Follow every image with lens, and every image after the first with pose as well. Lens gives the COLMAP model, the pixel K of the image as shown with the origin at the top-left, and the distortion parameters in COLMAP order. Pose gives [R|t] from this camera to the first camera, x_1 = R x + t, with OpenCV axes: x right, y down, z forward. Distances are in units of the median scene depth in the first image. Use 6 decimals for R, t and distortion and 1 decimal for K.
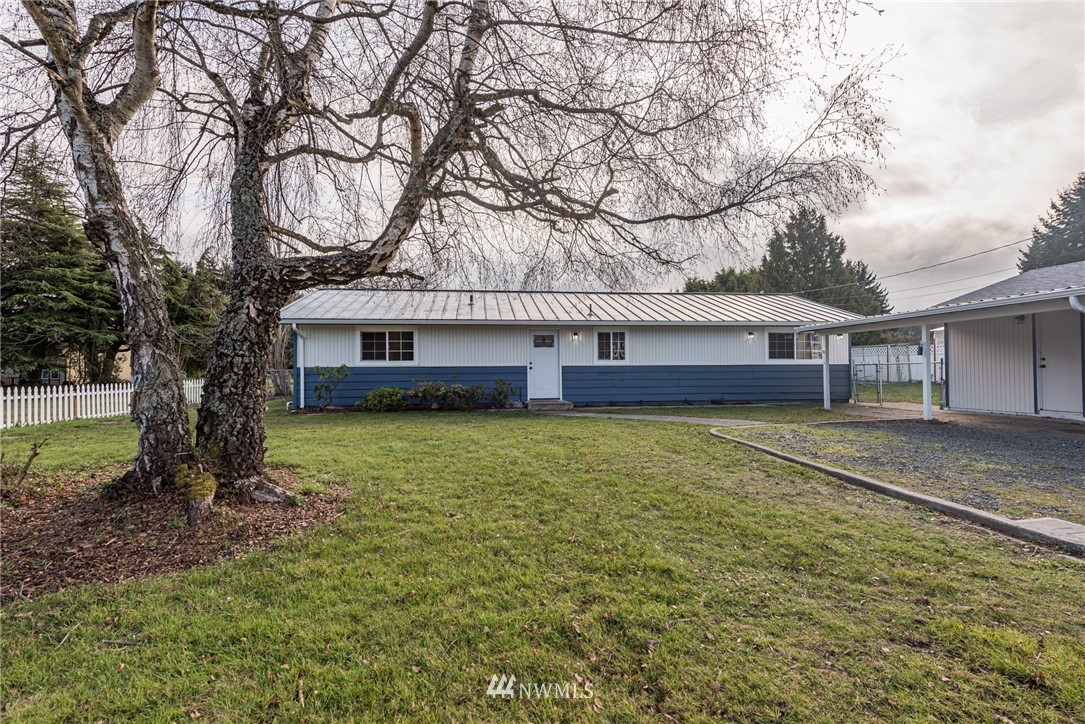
lens RADIAL K [[510.8, 0, 538.5], [0, 510.8, 364.9], [0, 0, 1]] dist [0.015716, -0.005738]
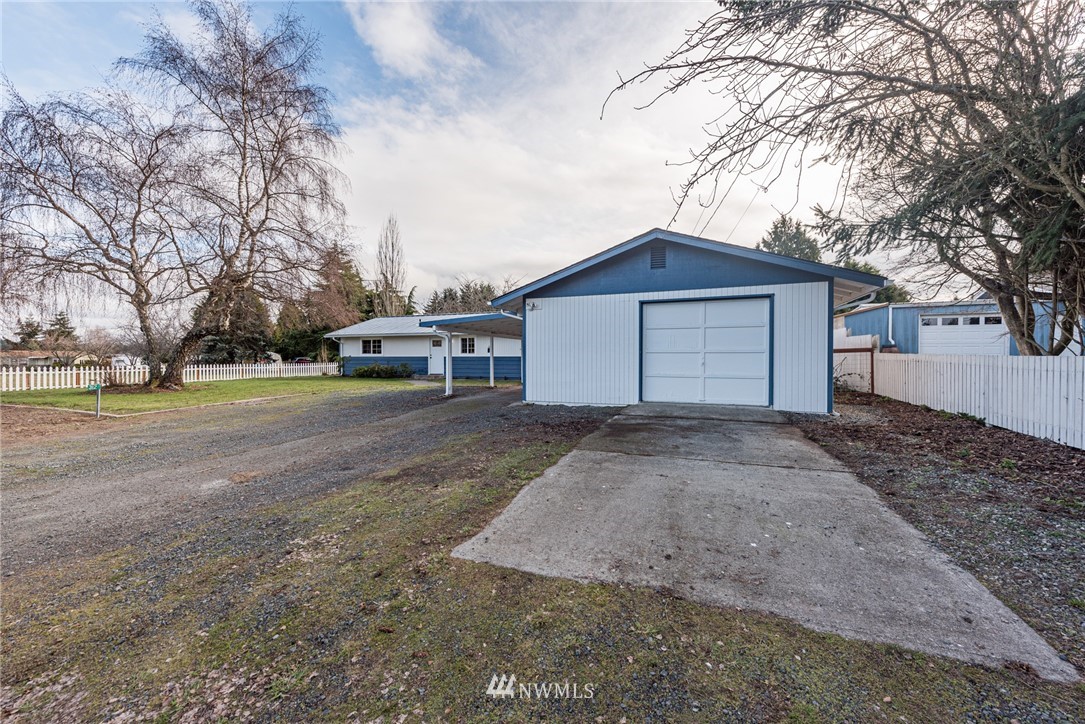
lens RADIAL K [[430.5, 0, 546.7], [0, 430.5, 362.3], [0, 0, 1]] dist [0.009158, -0.000099]
pose [[0.882702, 0.010266, -0.469820, 1.103663], [-0.000211, 0.999770, 0.021449, -0.011226], [0.469932, -0.018834, 0.882502, -0.202456]]
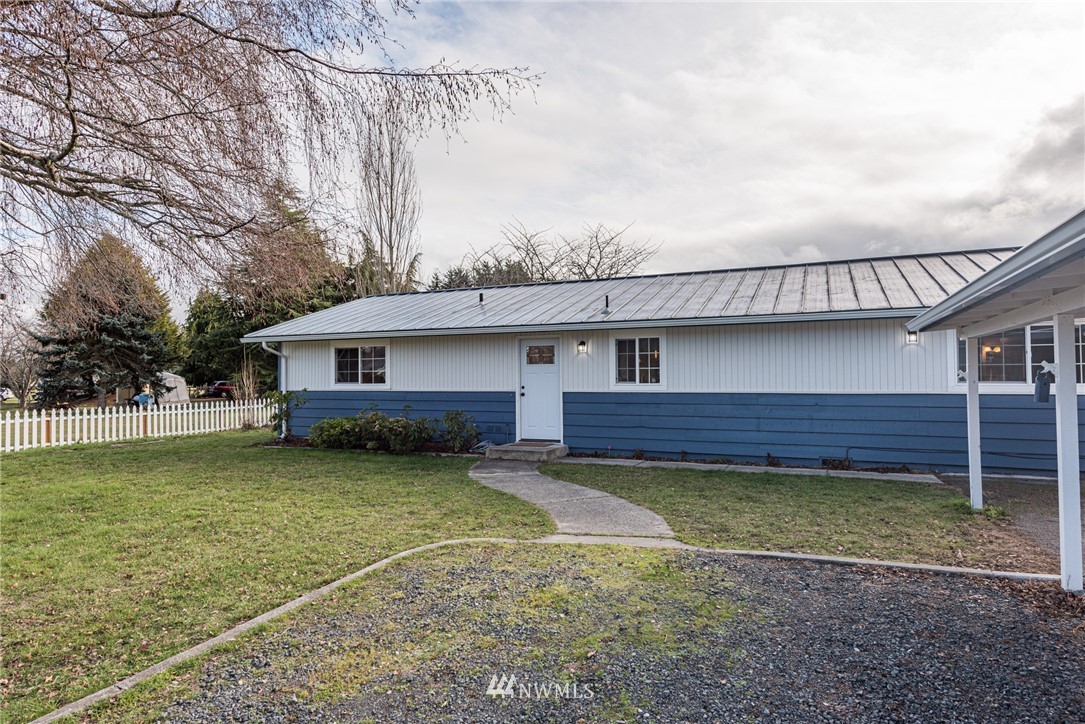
lens RADIAL K [[621.8, 0, 547.5], [0, 621.8, 360.7], [0, 0, 1]] dist [0.012661, -0.004264]
pose [[0.855853, -0.011931, -0.517081, 0.442353], [0.006254, 0.999900, -0.012721, -0.028267], [0.517181, 0.007654, 0.855842, 0.301438]]
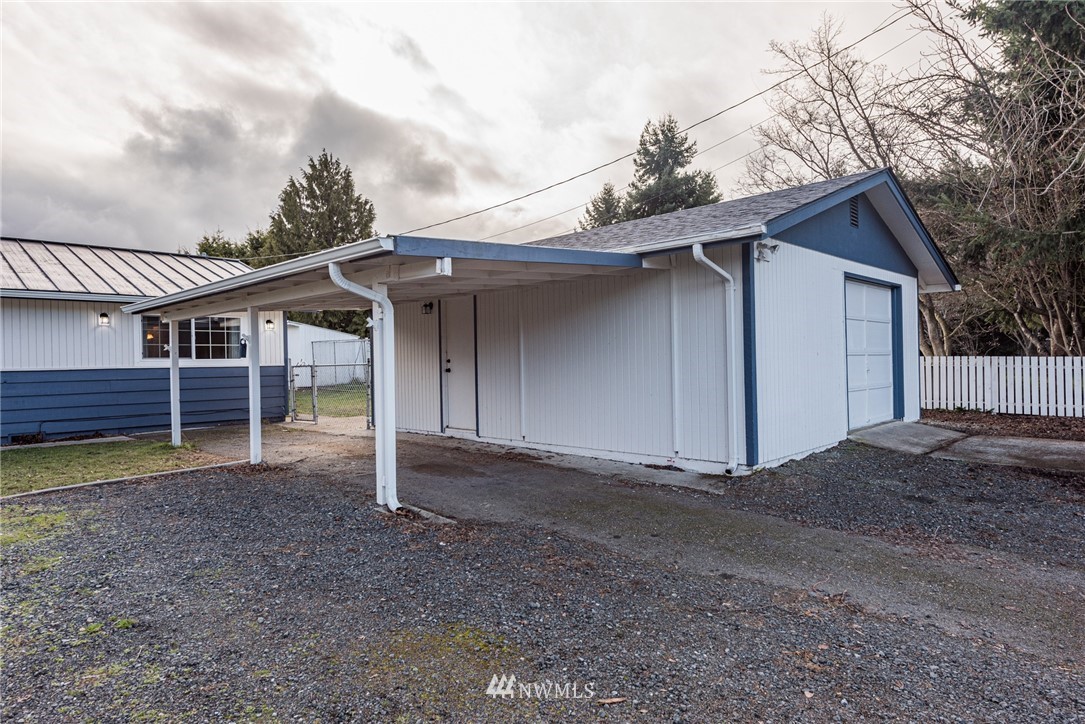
lens RADIAL K [[637.7, 0, 534.7], [0, 637.7, 360.8], [0, 0, 1]] dist [0.022290, -0.004367]
pose [[0.781156, -0.006676, 0.624300, 0.353688], [0.004611, 0.999977, 0.004923, -0.011134], [-0.624319, -0.000967, 0.781169, 0.131613]]
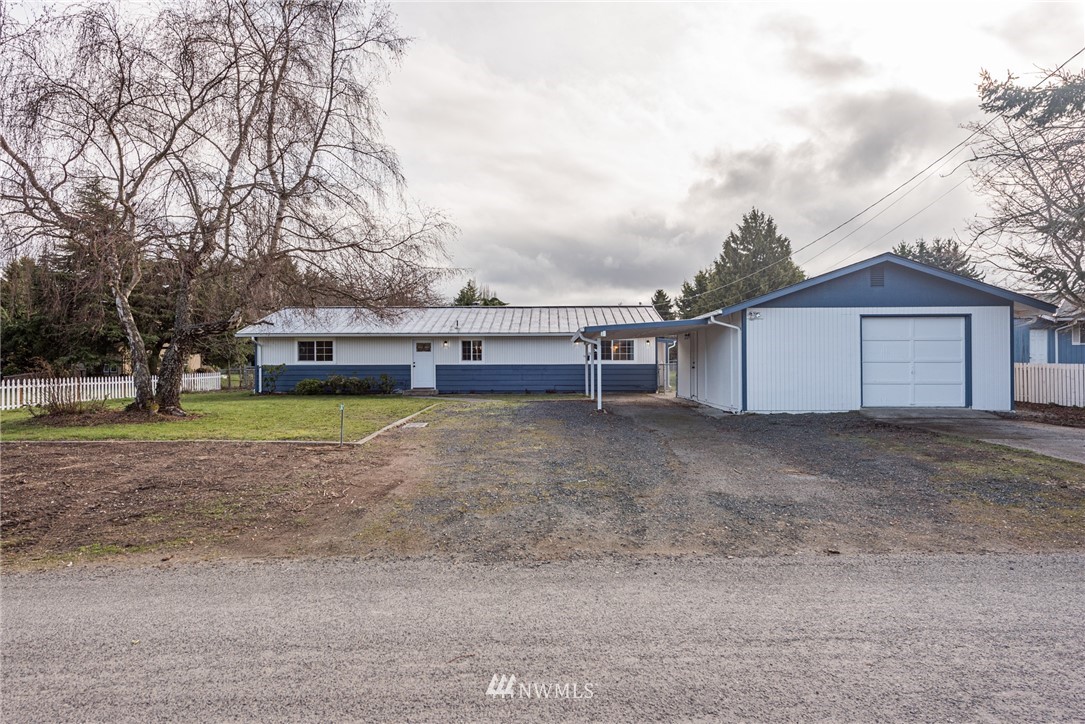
lens RADIAL K [[600.0, 0, 547.6], [0, 600.0, 368.5], [0, 0, 1]] dist [0.012146, -0.001718]
pose [[0.991388, 0.003845, -0.130898, 0.565934], [-0.001438, 0.999828, 0.018481, -0.018751], [0.130946, -0.018133, 0.991224, -0.597552]]
